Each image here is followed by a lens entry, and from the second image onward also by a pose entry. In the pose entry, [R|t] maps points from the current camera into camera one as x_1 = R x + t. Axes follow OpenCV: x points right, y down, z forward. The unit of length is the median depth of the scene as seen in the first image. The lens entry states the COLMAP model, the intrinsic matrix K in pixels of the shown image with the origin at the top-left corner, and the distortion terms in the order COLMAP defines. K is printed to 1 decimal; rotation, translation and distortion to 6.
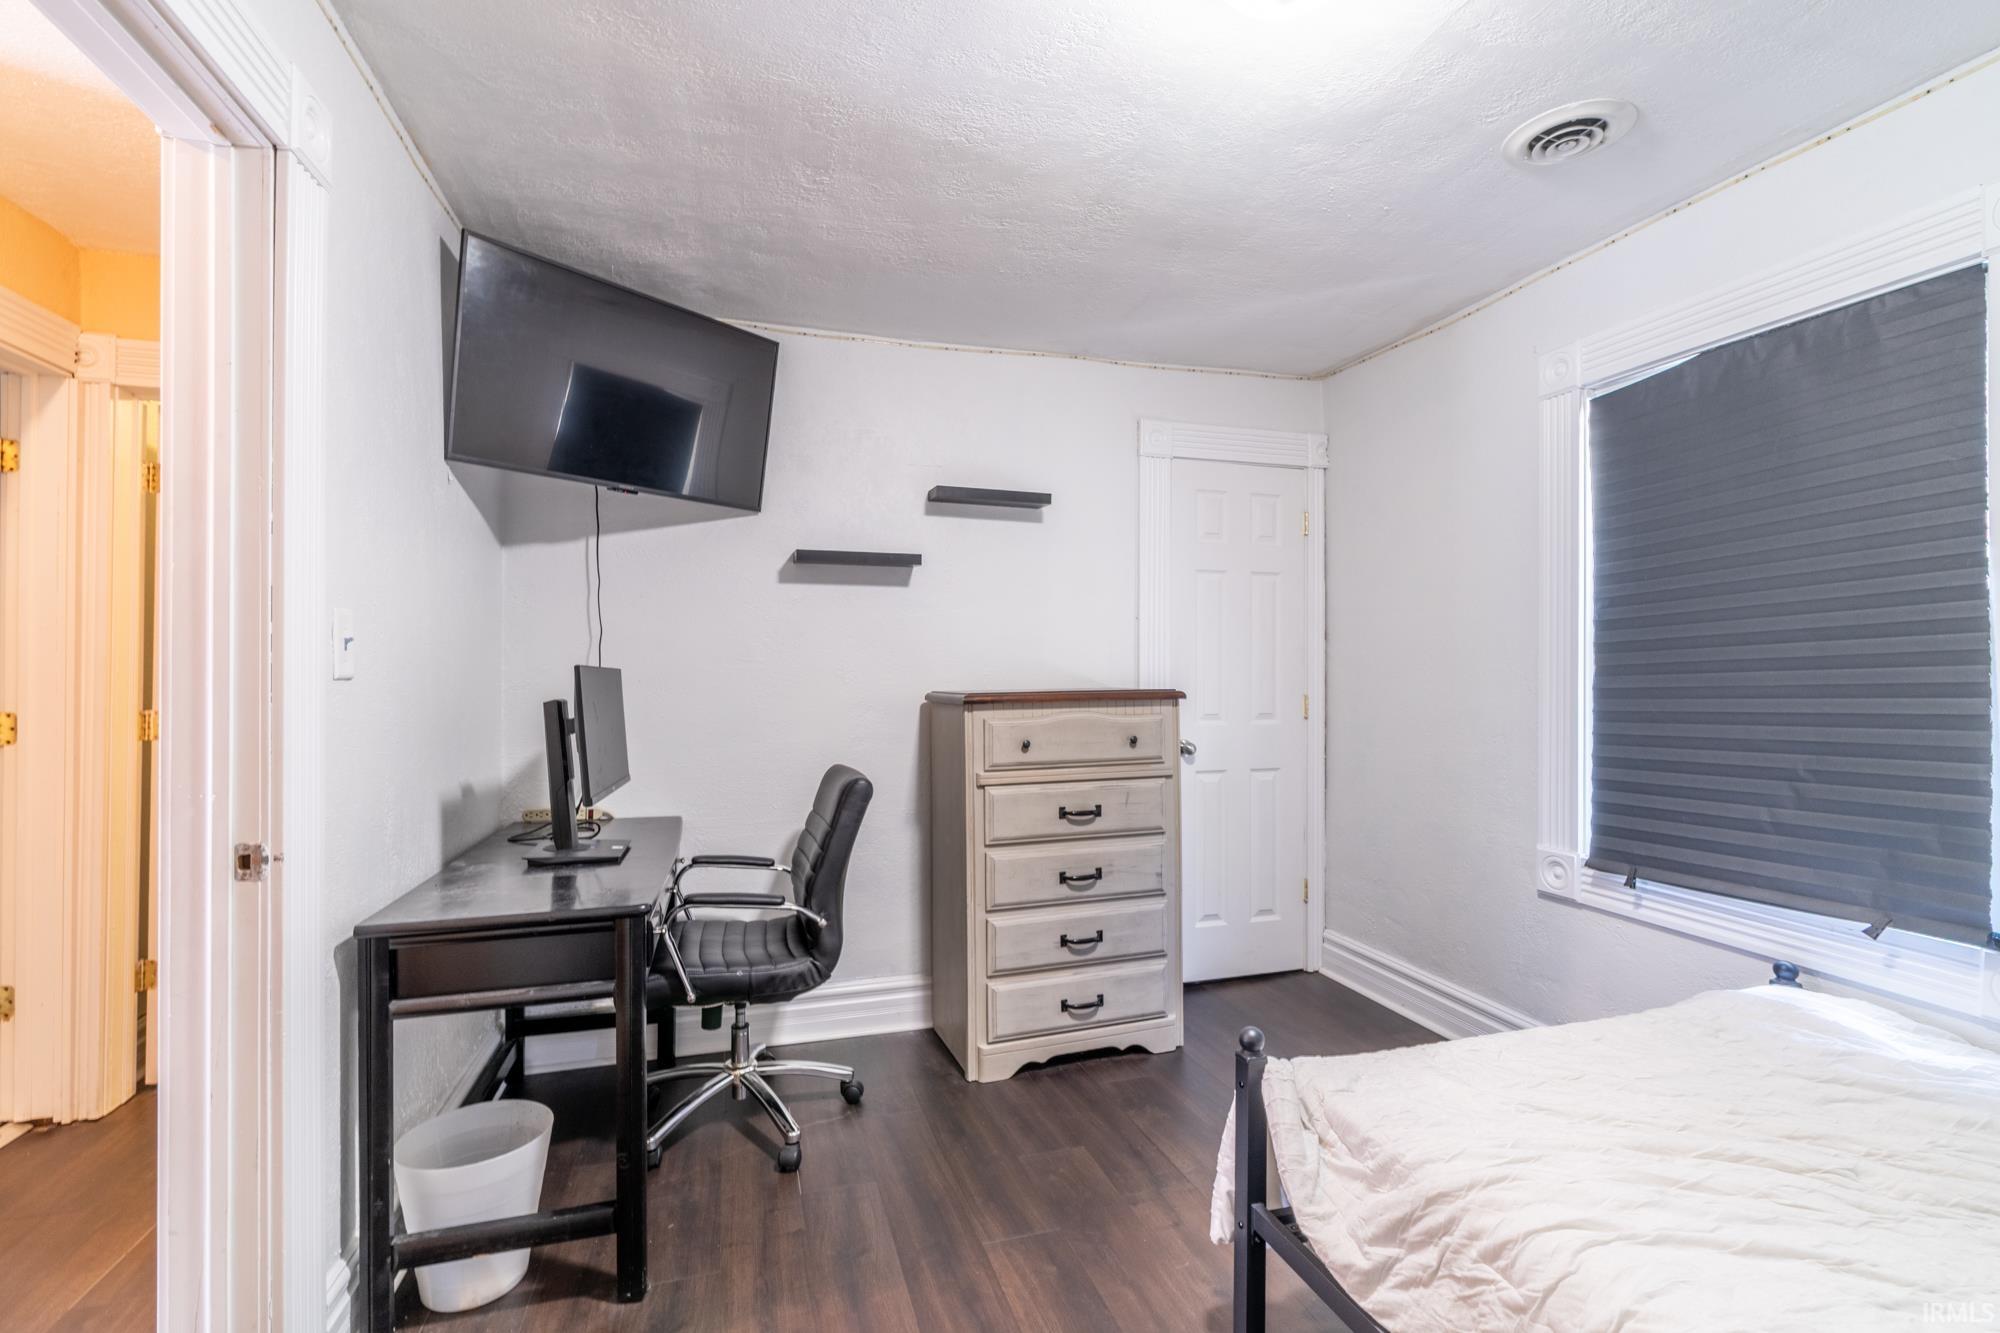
lens RADIAL K [[870.3, 0, 940.9], [0, 870.3, 667.1], [0, 0, 1]] dist [-0.002580, 0.000790]
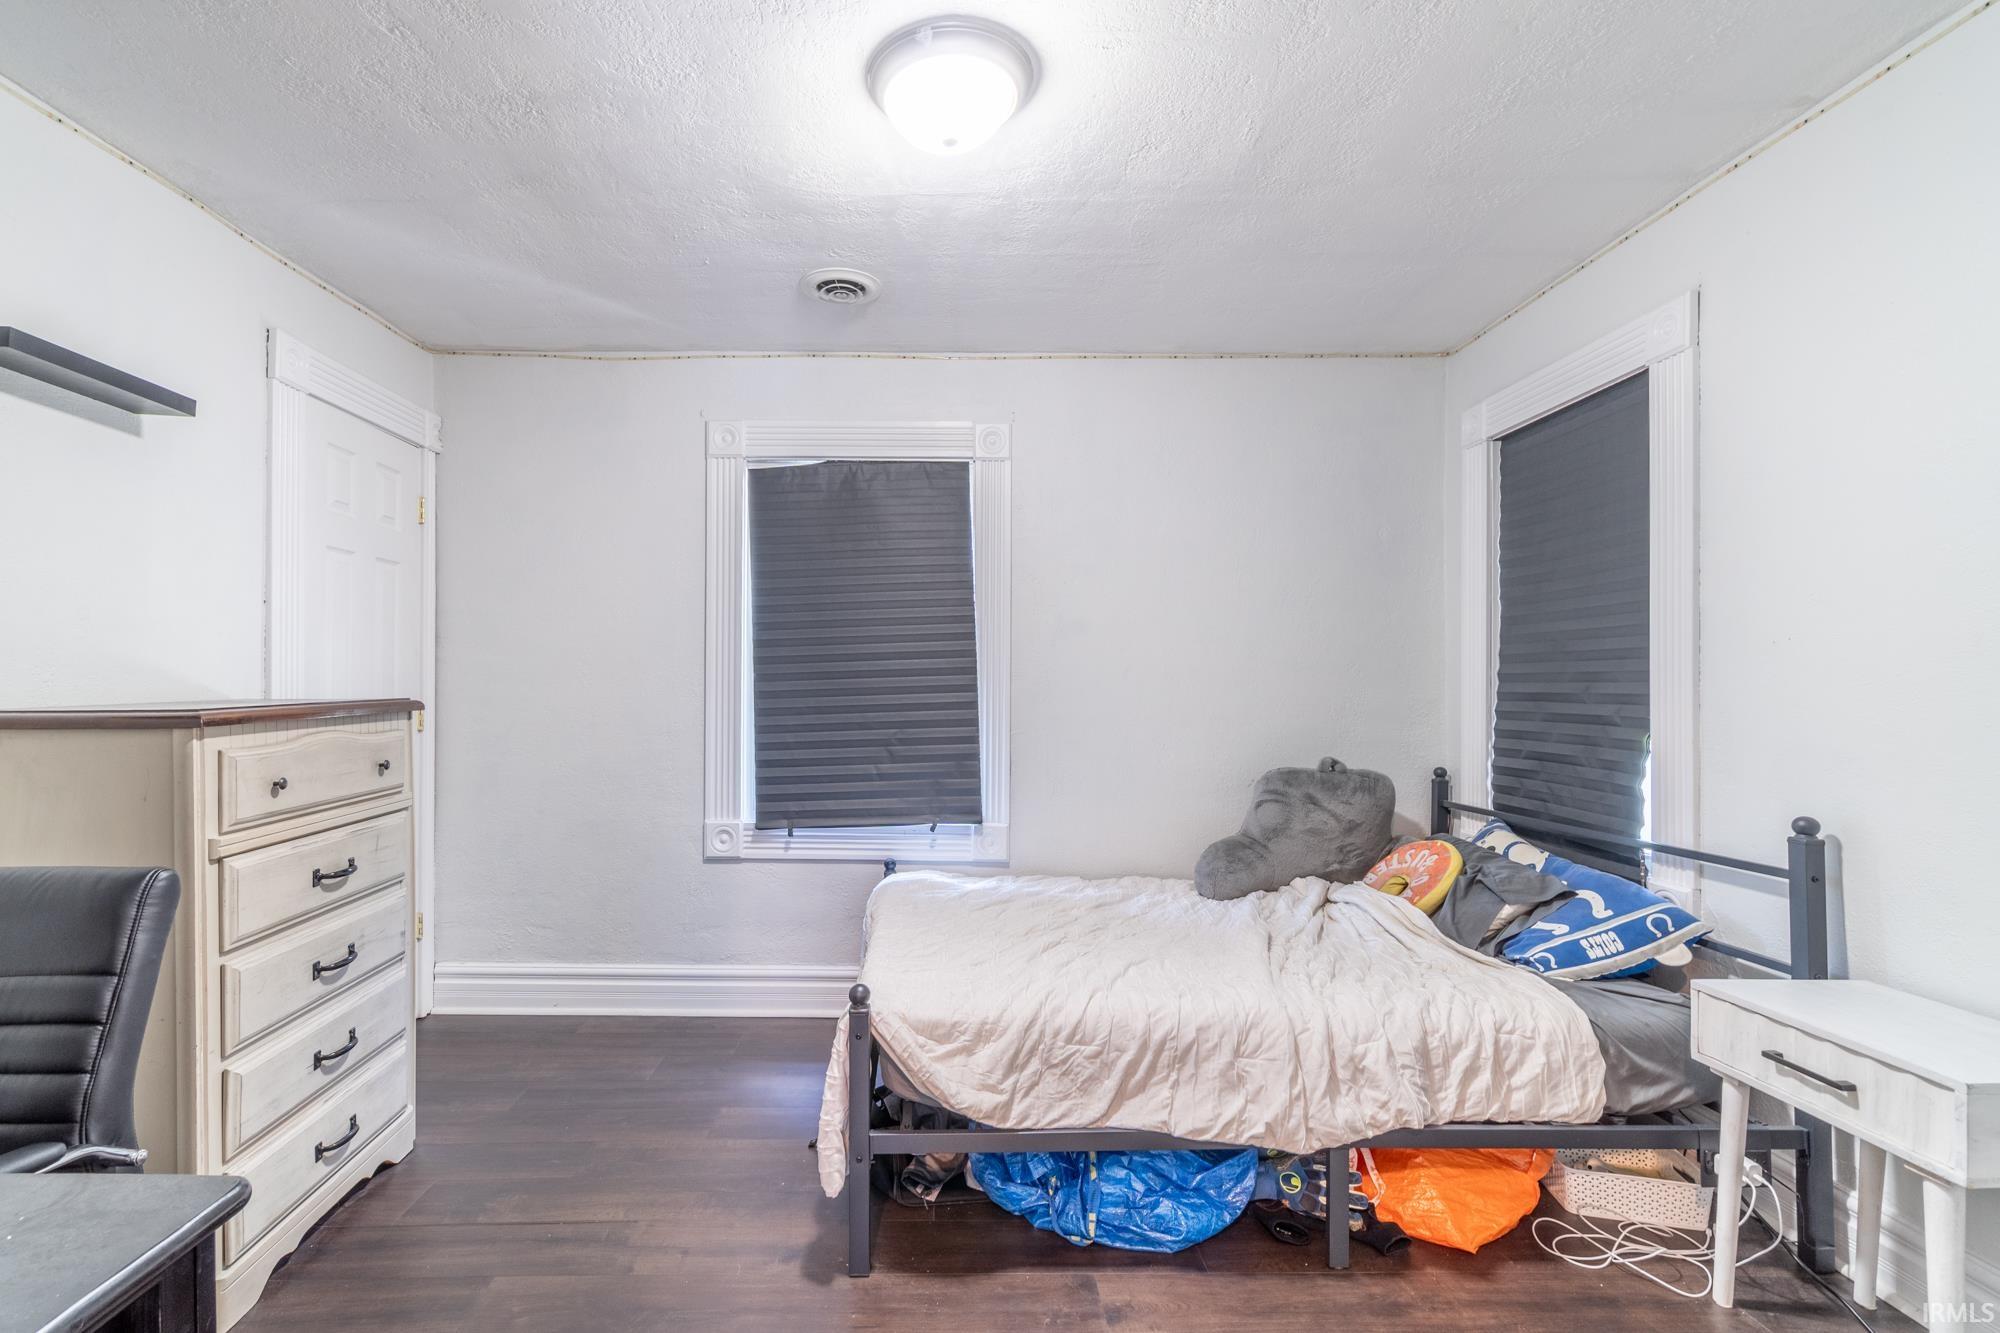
lens RADIAL K [[870.3, 0, 993.0], [0, 870.3, 677.4], [0, 0, 1]] dist [-0.002580, 0.000790]
pose [[0.258683, 0.005847, 0.965945, -0.408863], [-0.005711, 0.999973, -0.004524, 0.007421], [-0.965946, -0.004346, 0.258709, 0.306872]]
